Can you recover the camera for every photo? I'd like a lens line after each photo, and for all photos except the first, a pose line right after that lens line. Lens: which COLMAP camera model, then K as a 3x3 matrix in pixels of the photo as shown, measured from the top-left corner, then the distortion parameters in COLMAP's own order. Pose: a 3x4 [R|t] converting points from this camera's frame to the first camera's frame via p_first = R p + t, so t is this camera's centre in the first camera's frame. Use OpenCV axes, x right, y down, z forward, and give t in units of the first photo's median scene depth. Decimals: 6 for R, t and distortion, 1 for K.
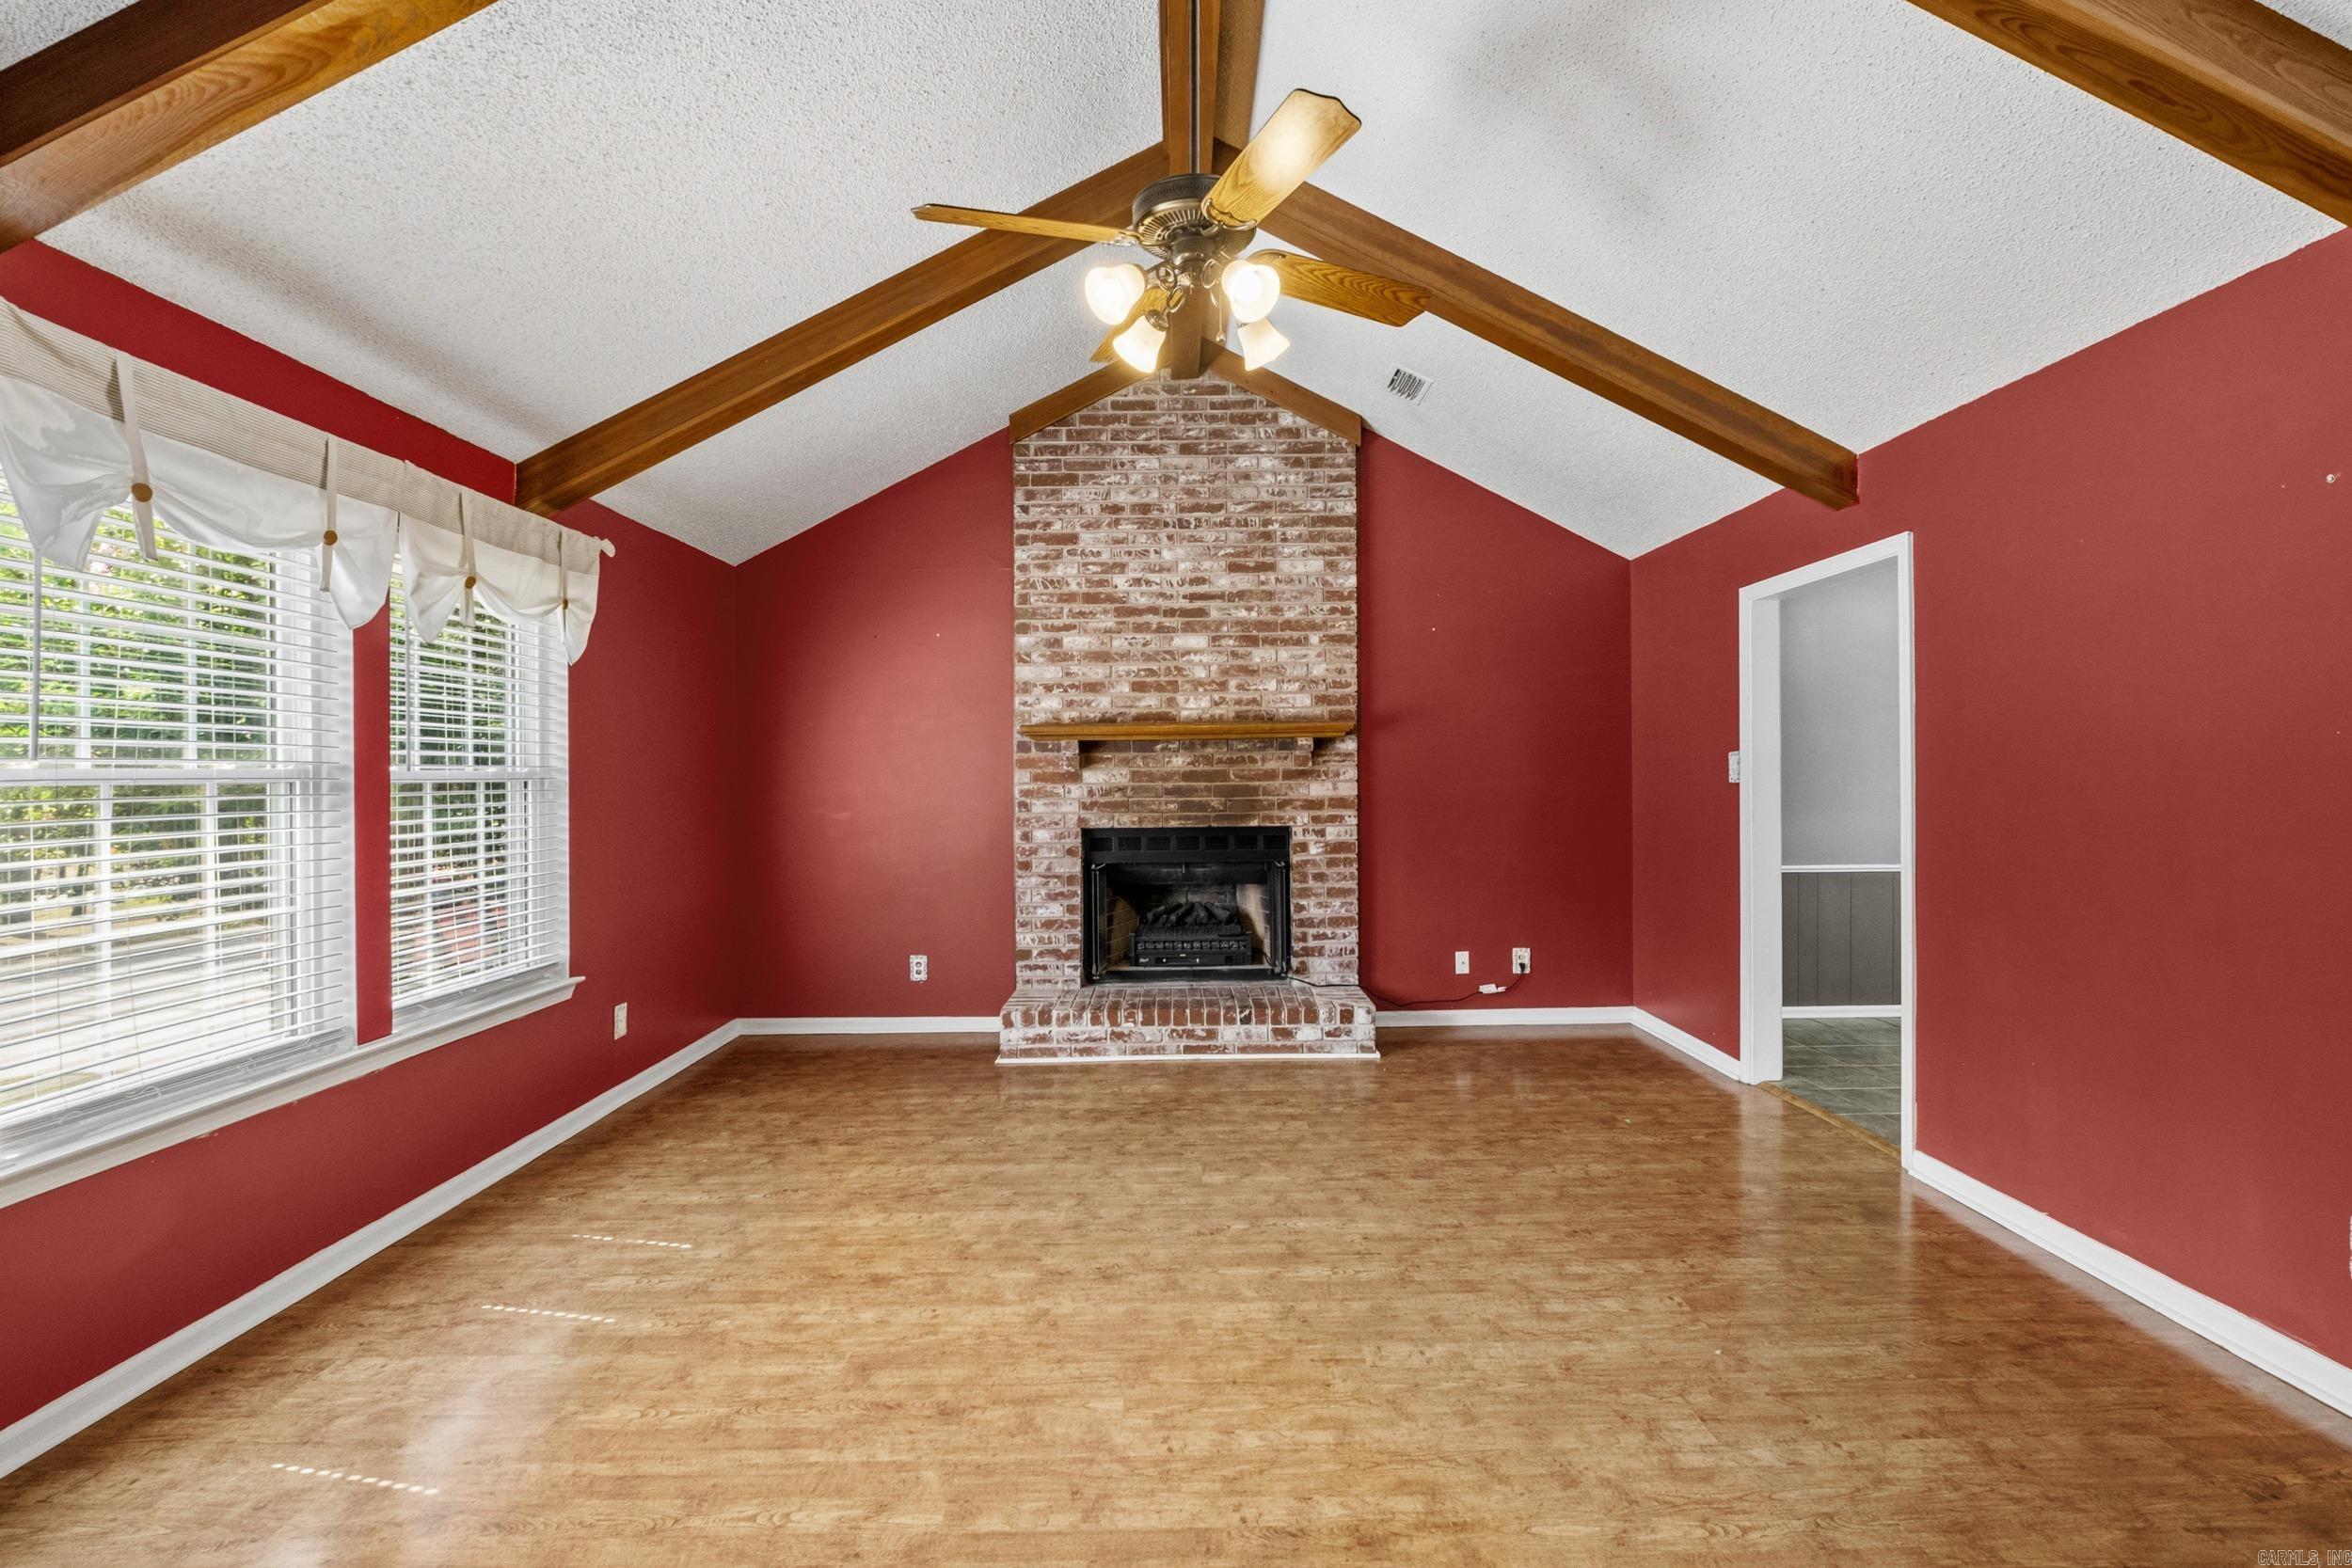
lens RADIAL K [[1073.8, 0, 1237.1], [0, 1073.8, 748.0], [0, 0, 1]] dist [-0.005960, -0.000157]
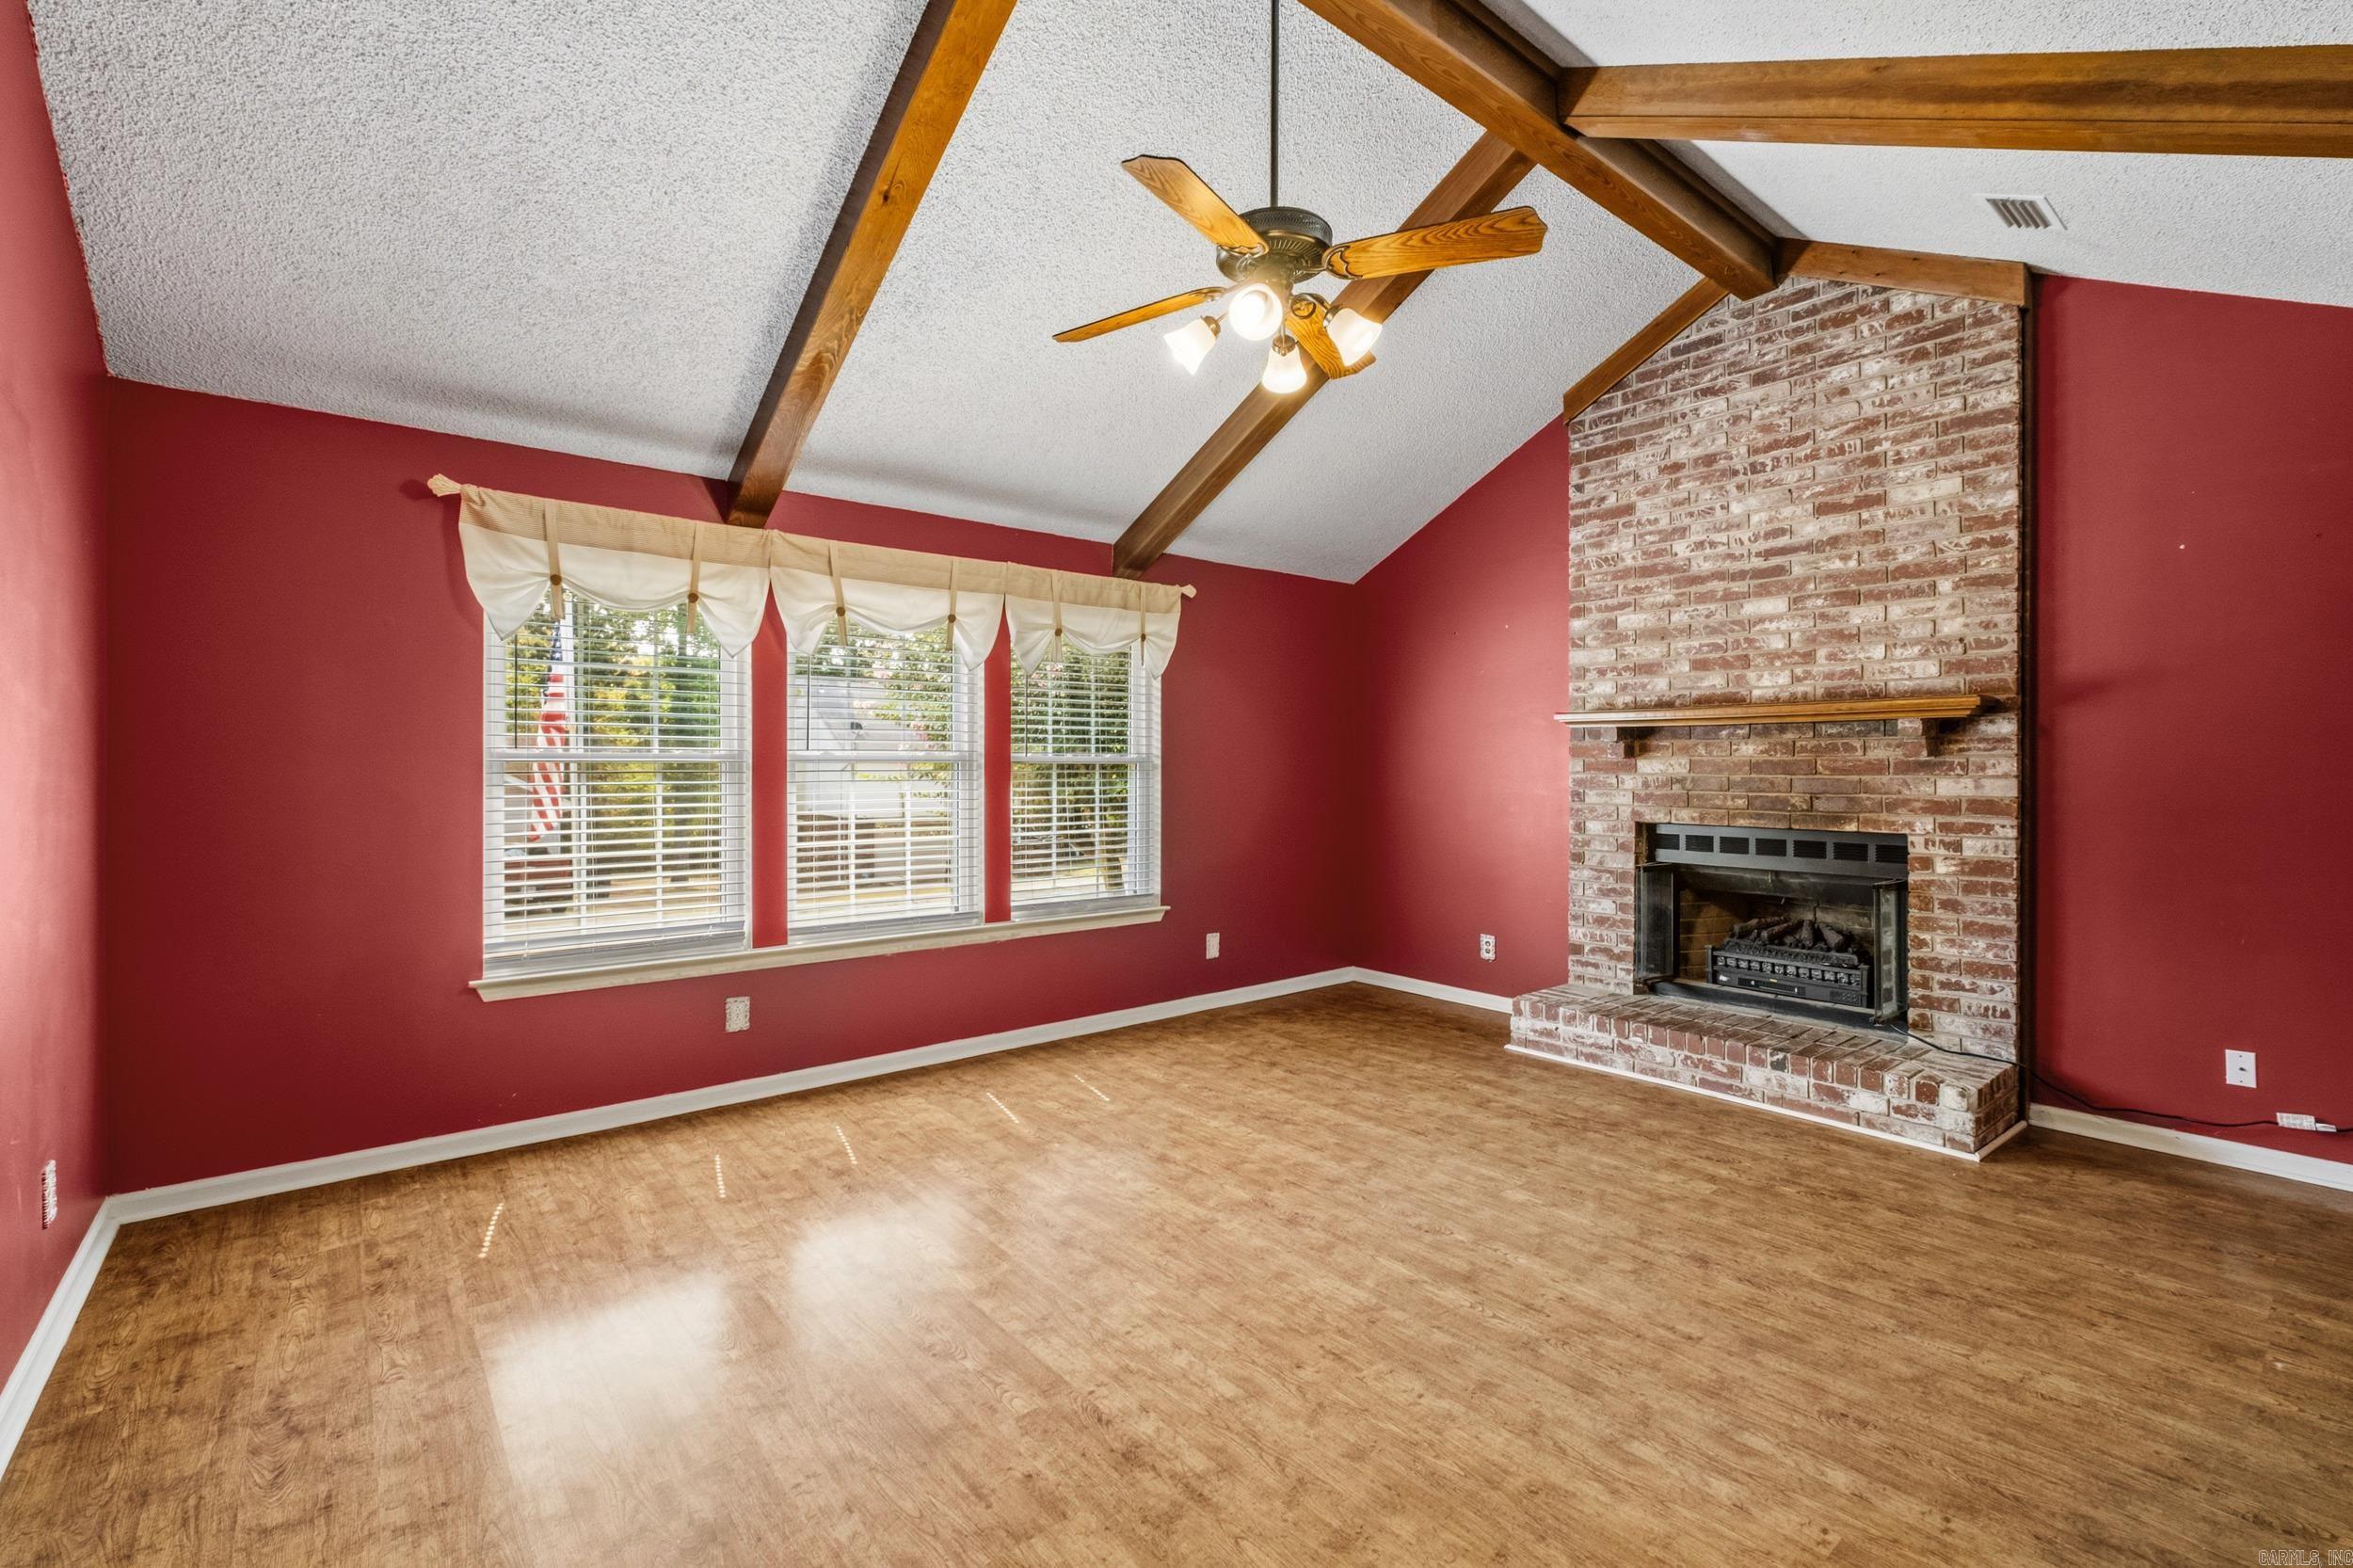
lens RADIAL K [[1074.3, 0, 1170.3], [0, 1074.3, 737.9], [0, 0, 1]] dist [-0.005960, -0.000157]
pose [[0.597708, -0.007364, -0.801680, 0.439342], [0.011320, 0.999936, -0.000745, -0.001608], [0.801634, -0.008630, 0.597753, 0.157594]]
